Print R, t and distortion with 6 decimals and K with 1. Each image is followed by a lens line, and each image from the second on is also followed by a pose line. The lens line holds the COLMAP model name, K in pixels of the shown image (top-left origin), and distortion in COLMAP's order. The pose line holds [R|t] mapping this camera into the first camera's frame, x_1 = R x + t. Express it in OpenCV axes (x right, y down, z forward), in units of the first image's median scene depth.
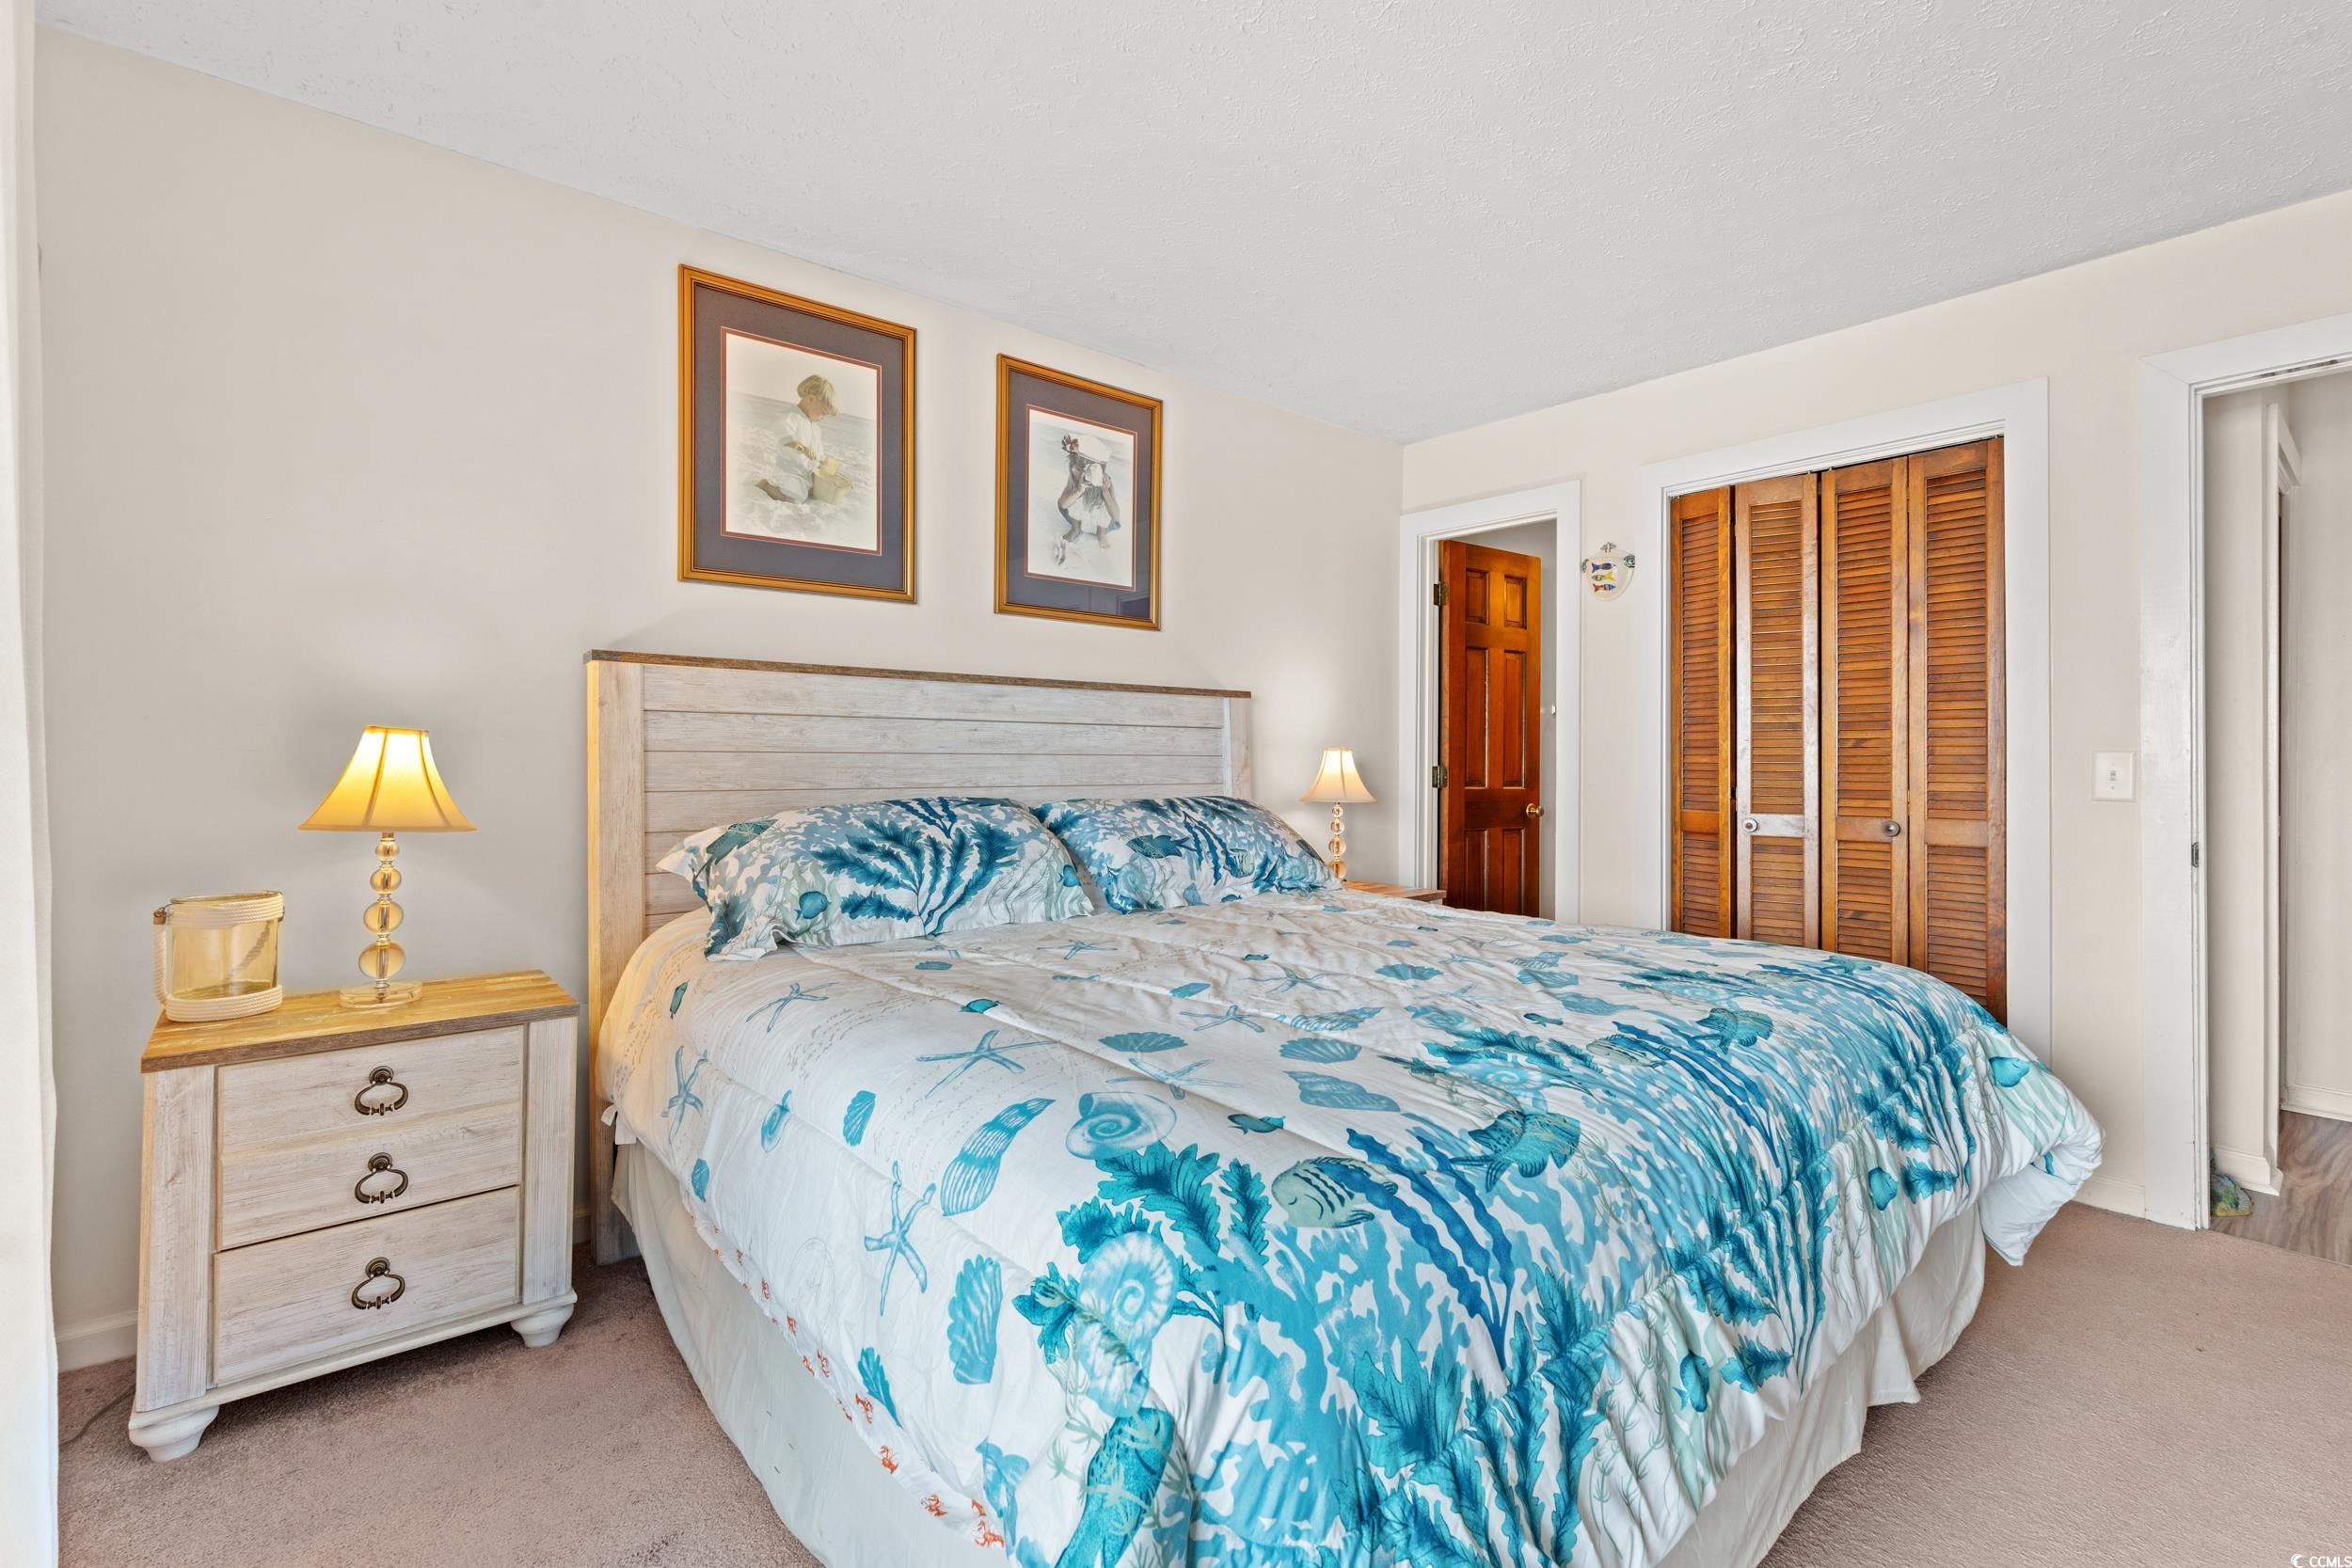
lens RADIAL K [[1078.1, 0, 1129.9], [0, 1078.1, 755.5], [0, 0, 1]] dist [-0.000945, -0.000074]
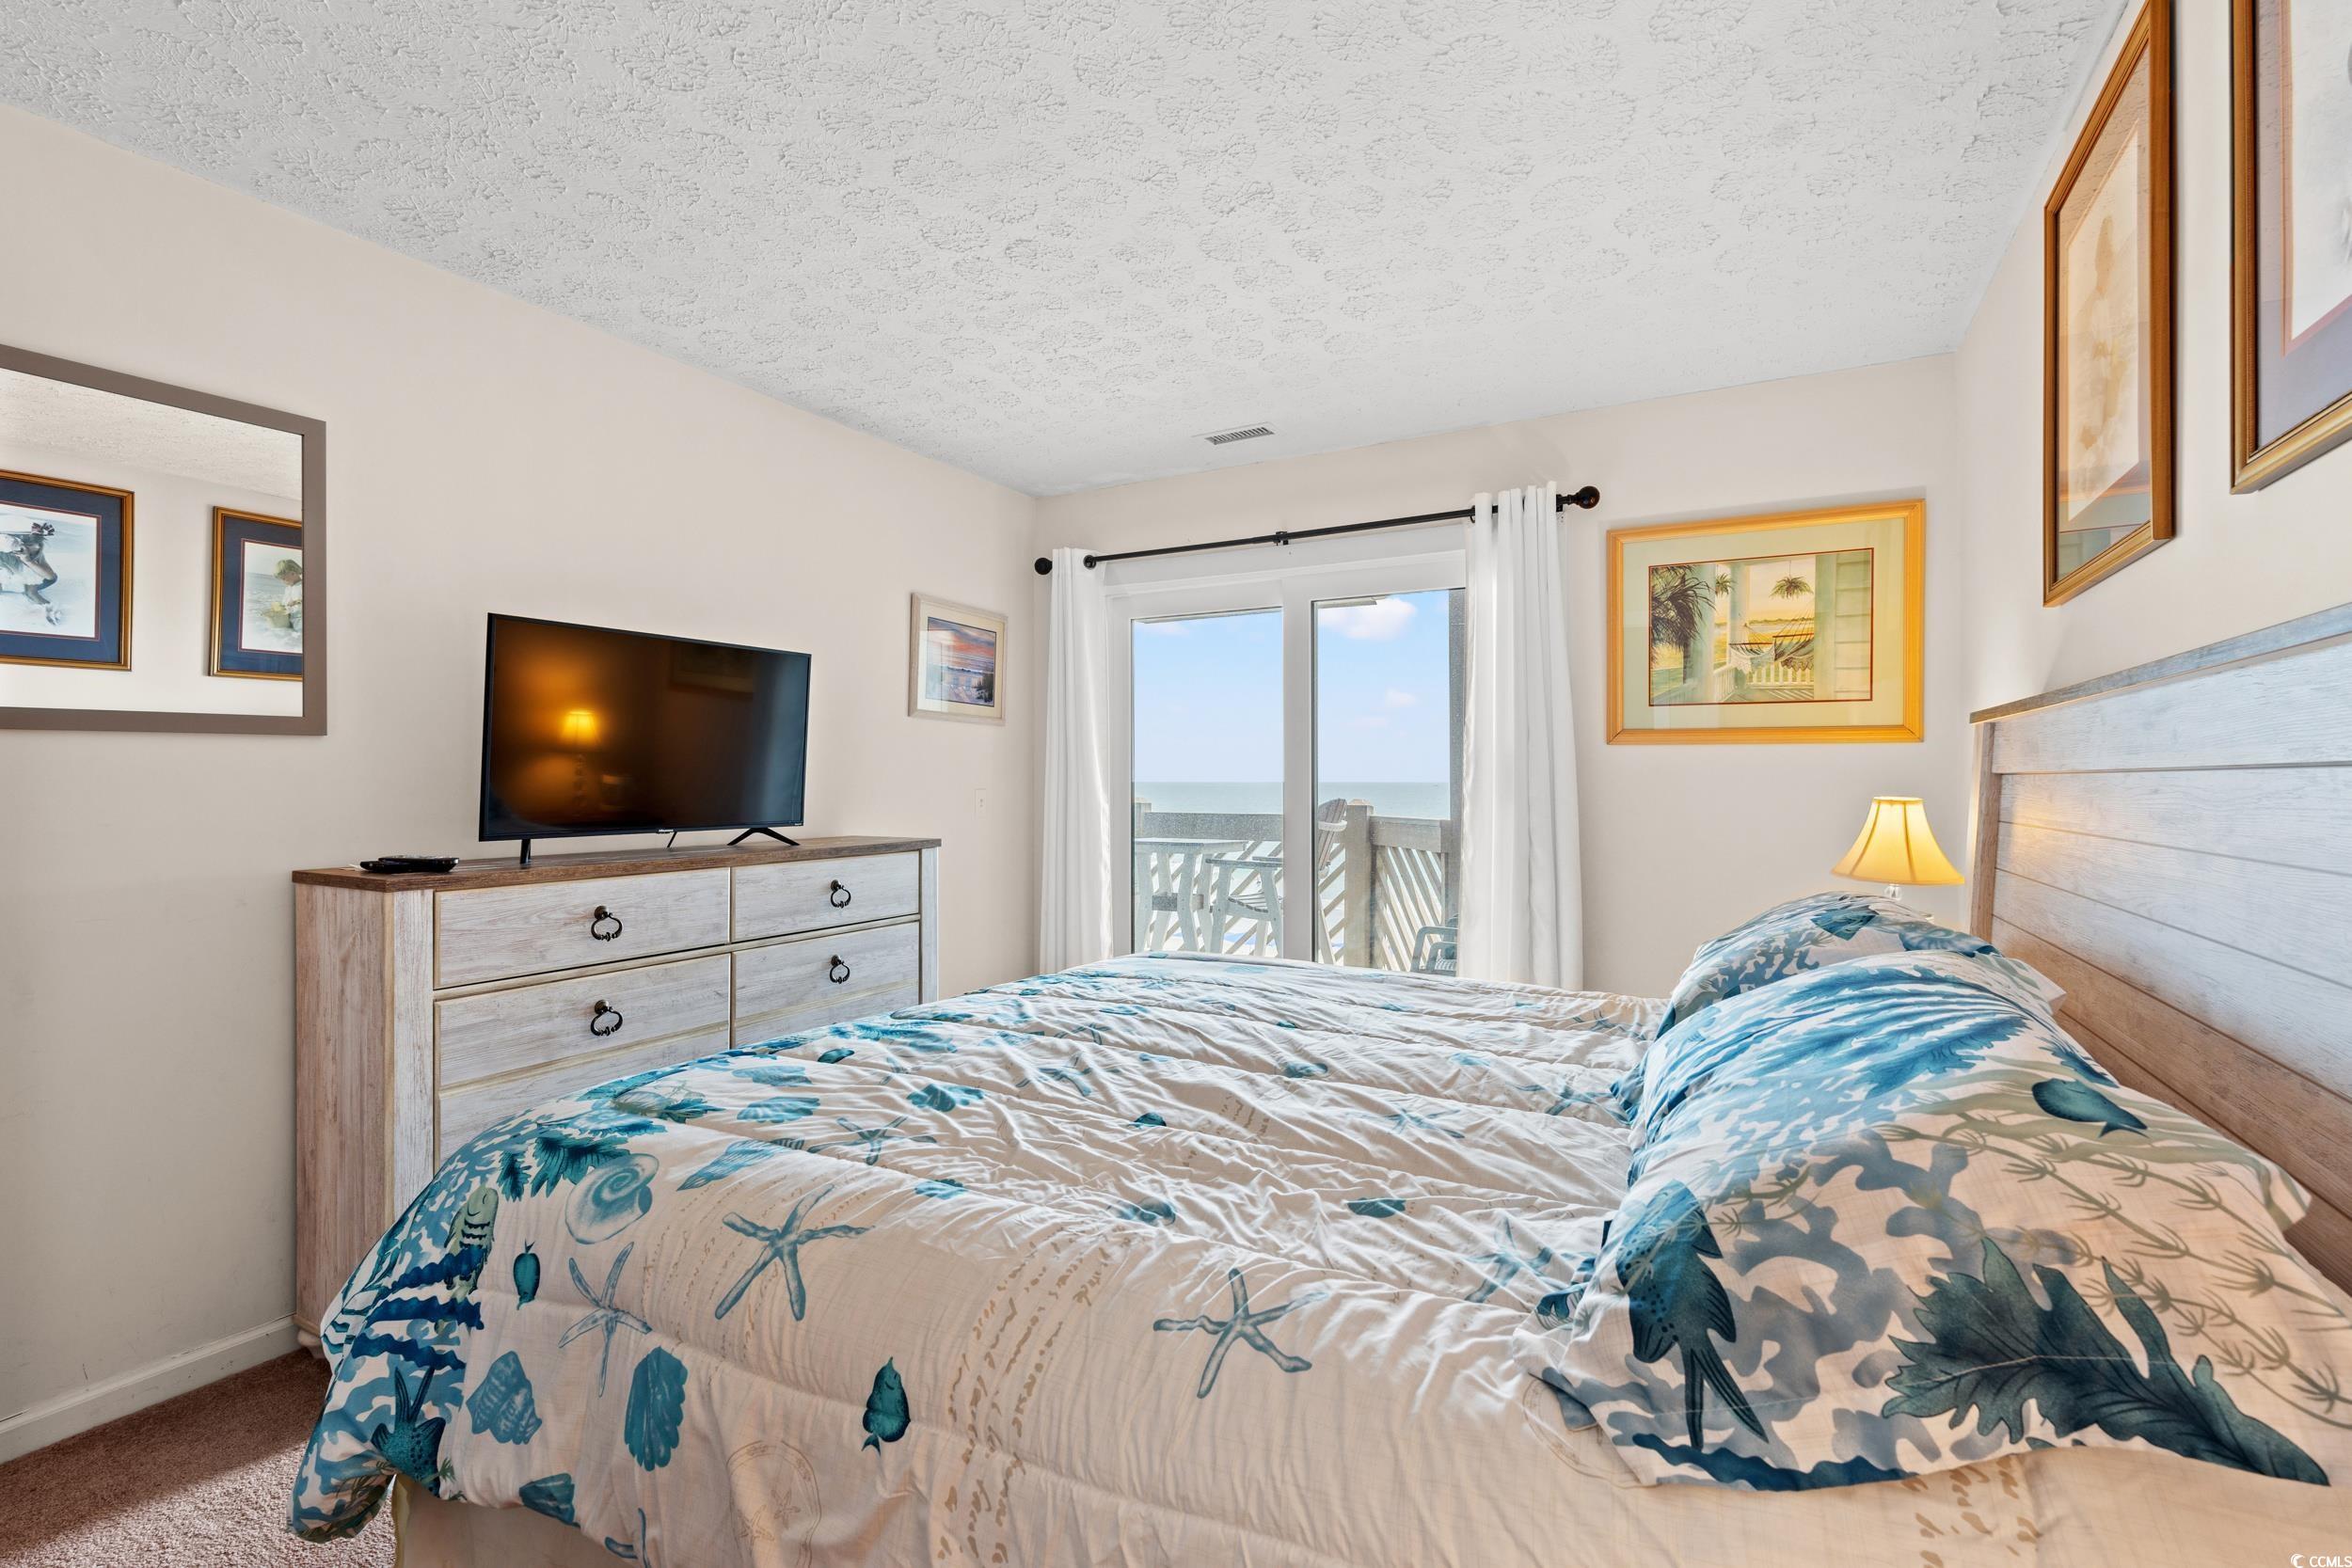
lens RADIAL K [[1032.2, 0, 1176.0], [0, 1032.2, 784.0], [0, 0, 1]] dist [-0.003618, -0.000562]
pose [[-0.923602, -0.000818, -0.383352, 0.361941], [0.000897, 0.999990, -0.004293, -0.023100], [0.383352, -0.004309, -0.923592, 1.140120]]
